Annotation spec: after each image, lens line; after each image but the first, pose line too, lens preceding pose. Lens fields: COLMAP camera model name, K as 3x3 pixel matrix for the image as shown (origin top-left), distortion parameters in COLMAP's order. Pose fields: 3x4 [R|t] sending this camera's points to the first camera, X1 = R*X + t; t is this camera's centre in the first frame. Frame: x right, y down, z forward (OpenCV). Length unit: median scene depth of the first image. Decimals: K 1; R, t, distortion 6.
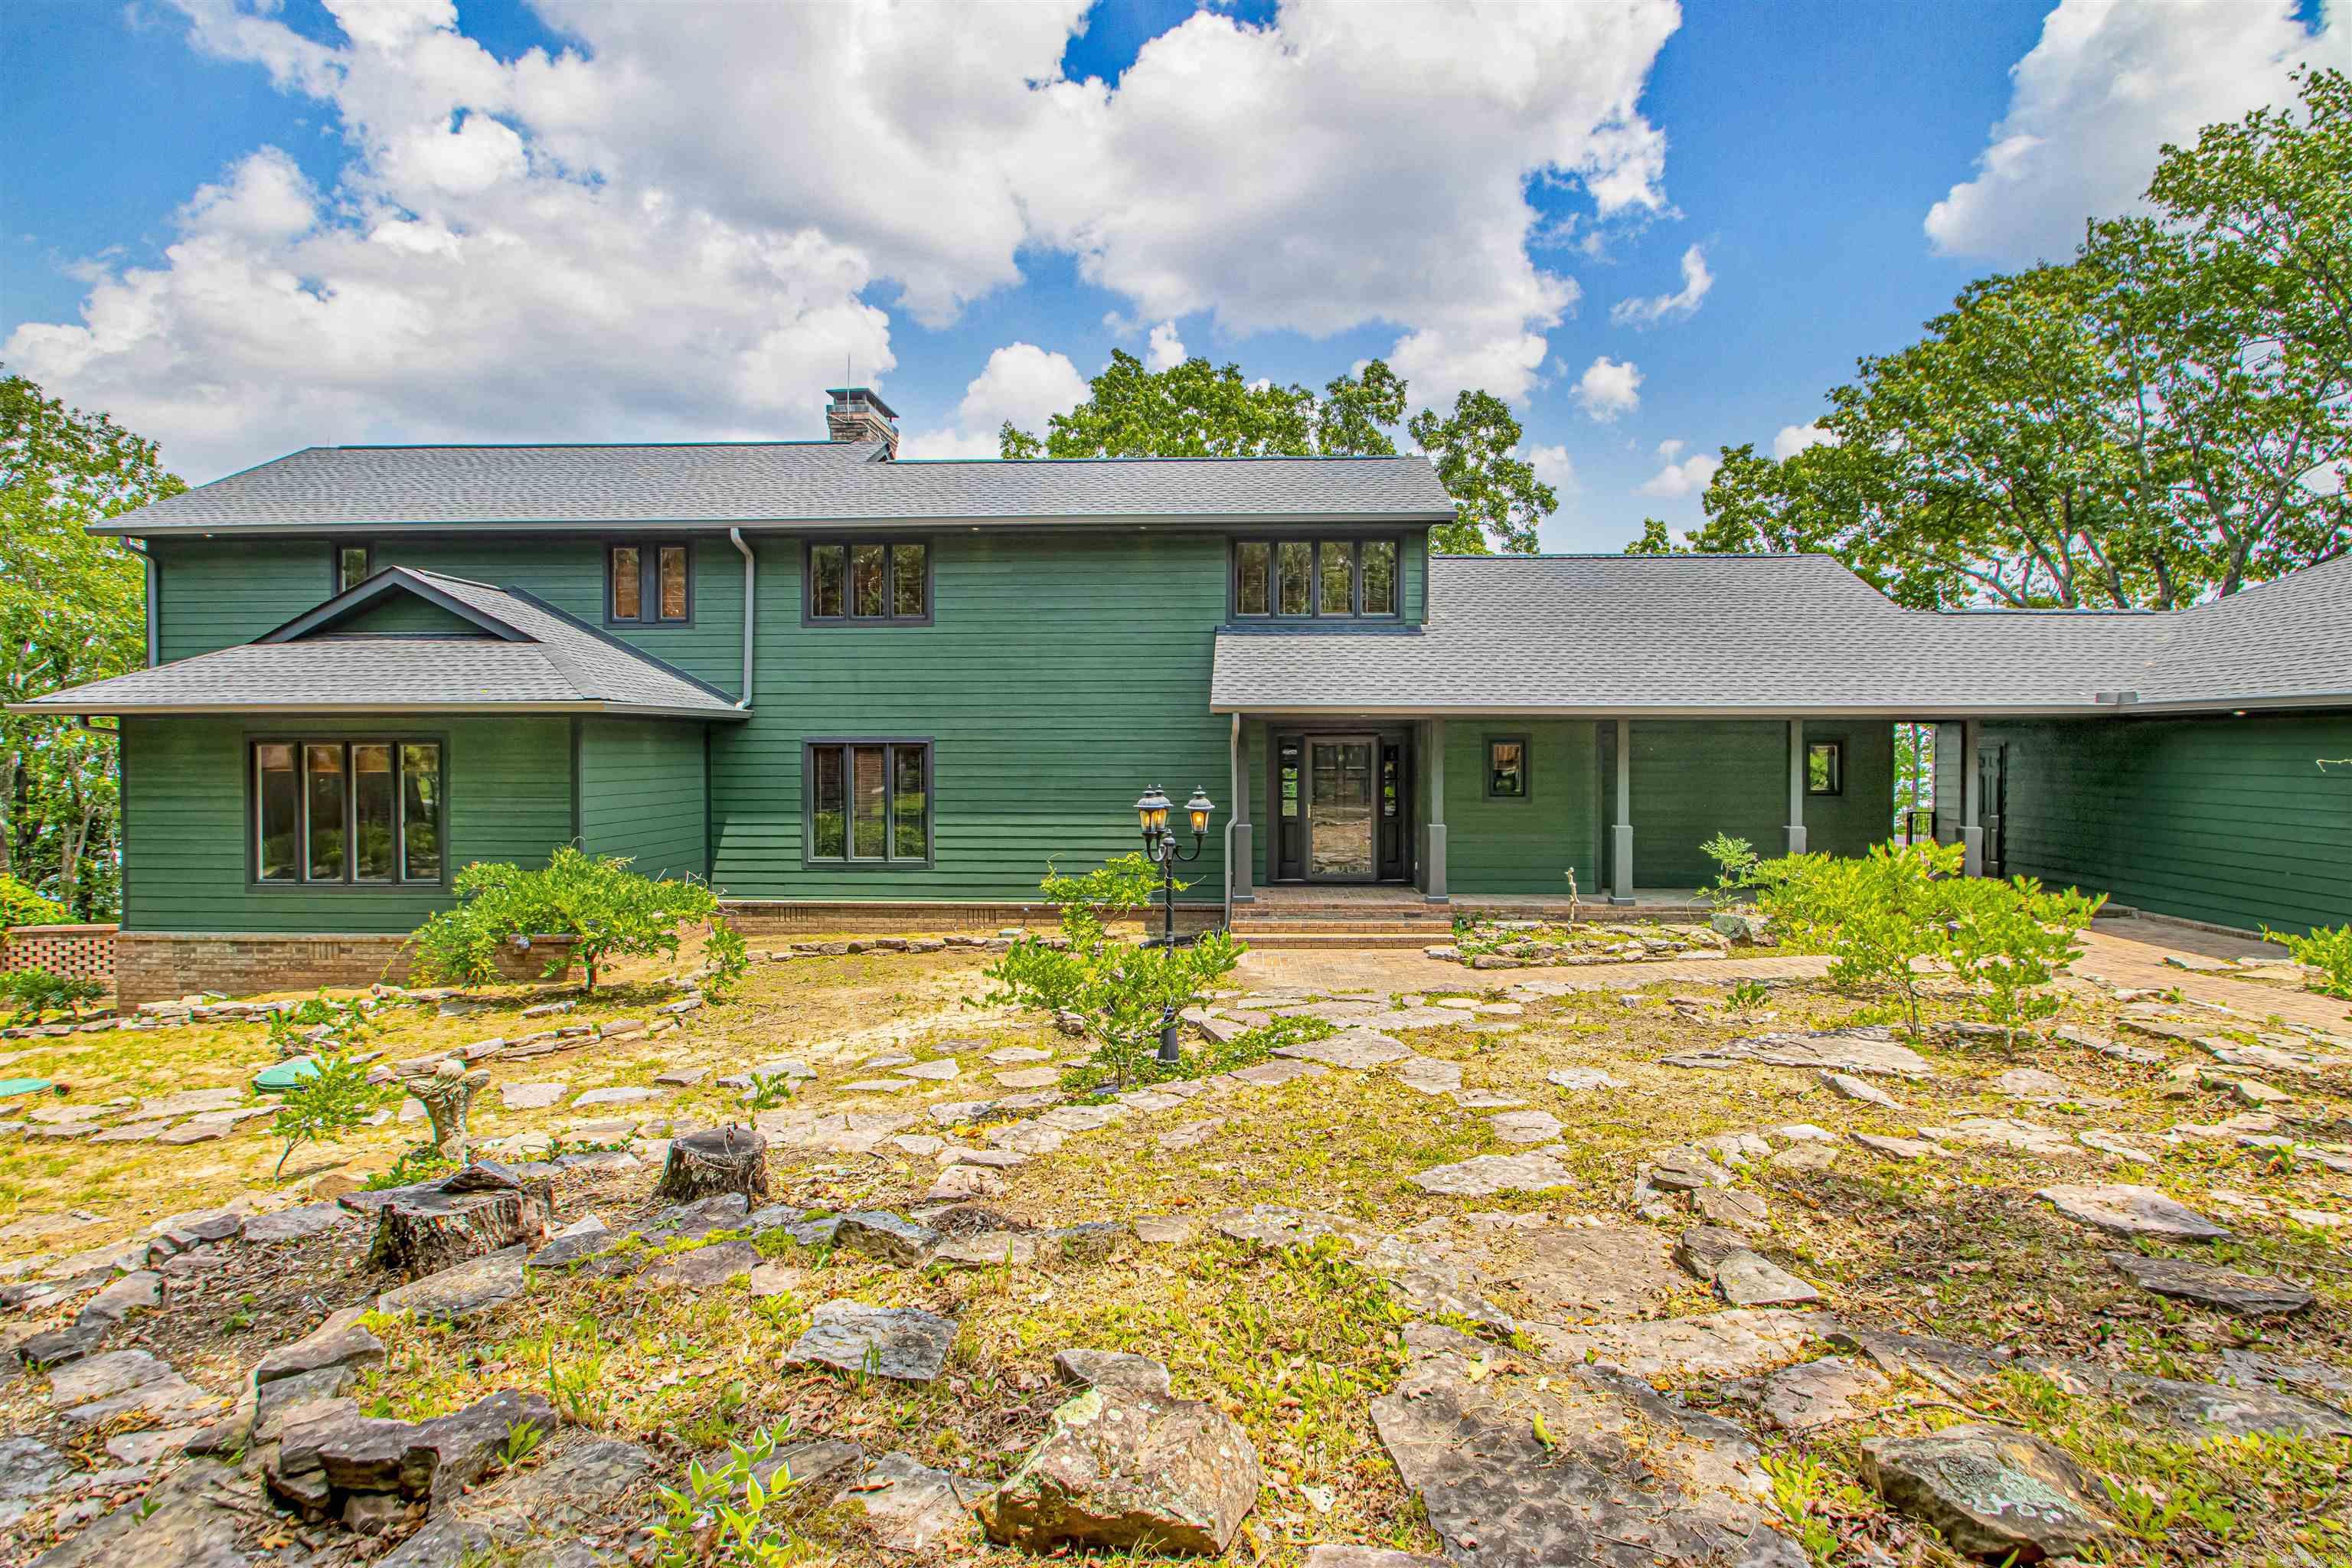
lens RADIAL K [[1201.3, 0, 1175.6], [0, 1201.3, 749.0], [0, 0, 1]] dist [-0.000138, -0.000119]
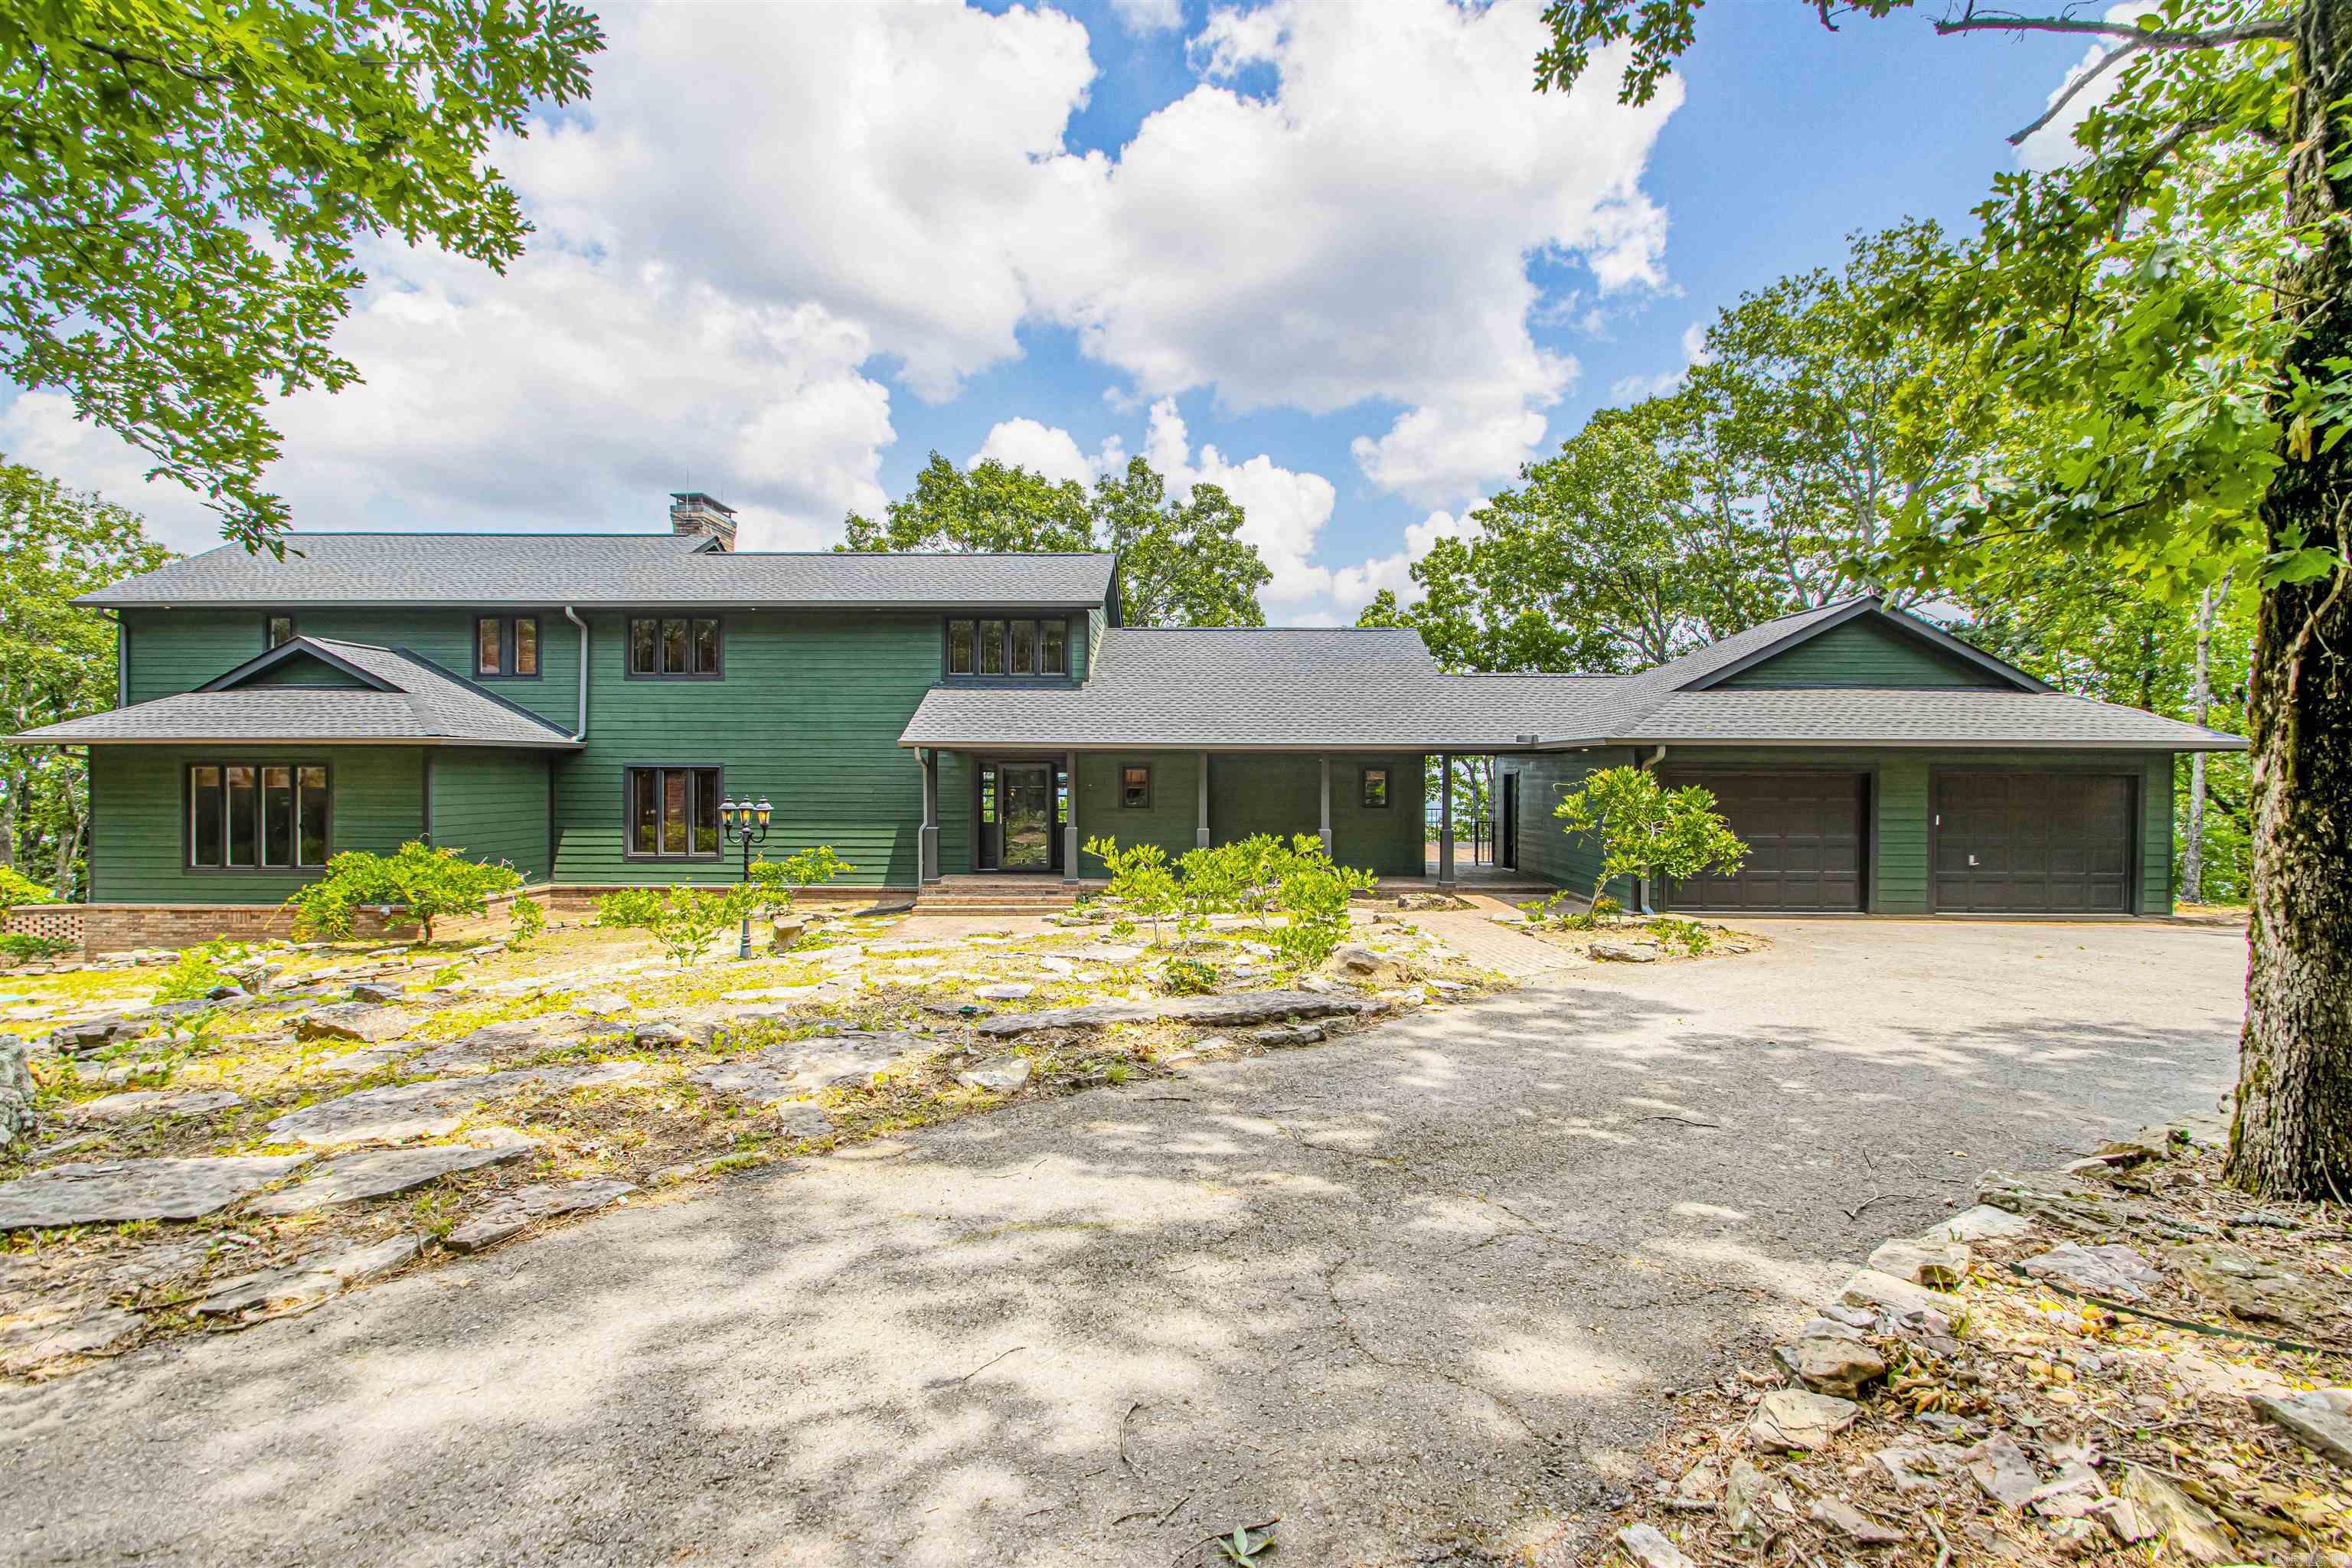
lens RADIAL K [[1093.8, 0, 1191.3], [0, 1093.8, 777.7], [0, 0, 1]] dist [-0.000559, -0.000191]
pose [[0.999021, 0.003413, 0.044105, 0.270067], [-0.003637, 0.999981, 0.005007, -0.001706], [-0.044087, -0.005163, 0.999014, -0.249316]]
